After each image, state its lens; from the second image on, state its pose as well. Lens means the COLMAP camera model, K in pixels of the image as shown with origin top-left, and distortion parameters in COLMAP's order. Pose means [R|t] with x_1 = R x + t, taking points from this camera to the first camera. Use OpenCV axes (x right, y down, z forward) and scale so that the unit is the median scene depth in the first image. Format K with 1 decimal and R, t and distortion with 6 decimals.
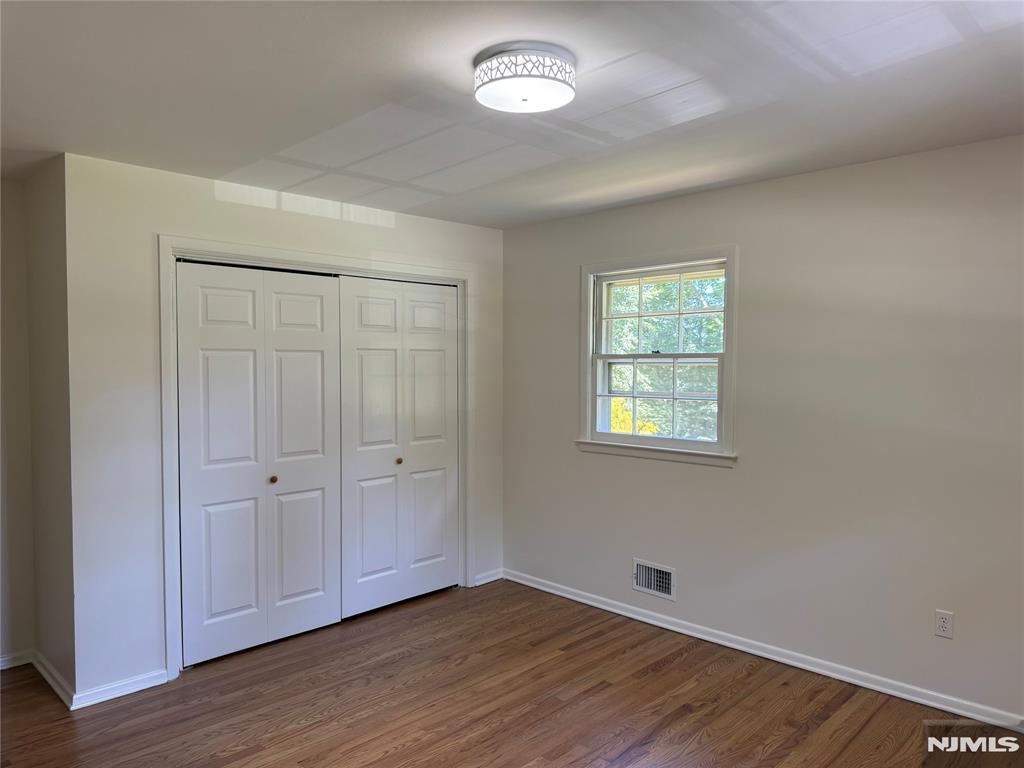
lens RADIAL K [[725.9, 0, 516.3], [0, 725.9, 388.0], [0, 0, 1]] dist [0.122217, -0.212255]
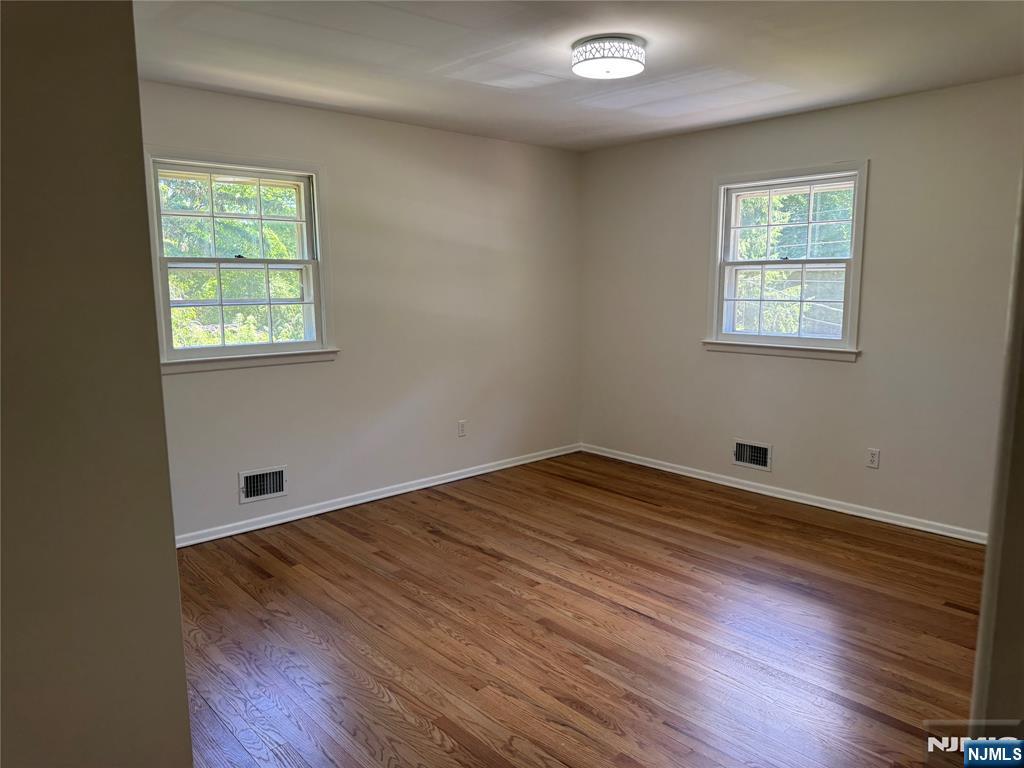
lens RADIAL K [[725.9, 0, 516.3], [0, 725.9, 388.0], [0, 0, 1]] dist [0.122217, -0.212255]
pose [[0.048427, -0.150051, 0.987491, -0.916588], [0.037714, 0.988221, 0.148313, -0.010535], [-0.998114, 0.030060, 0.053516, 0.695140]]
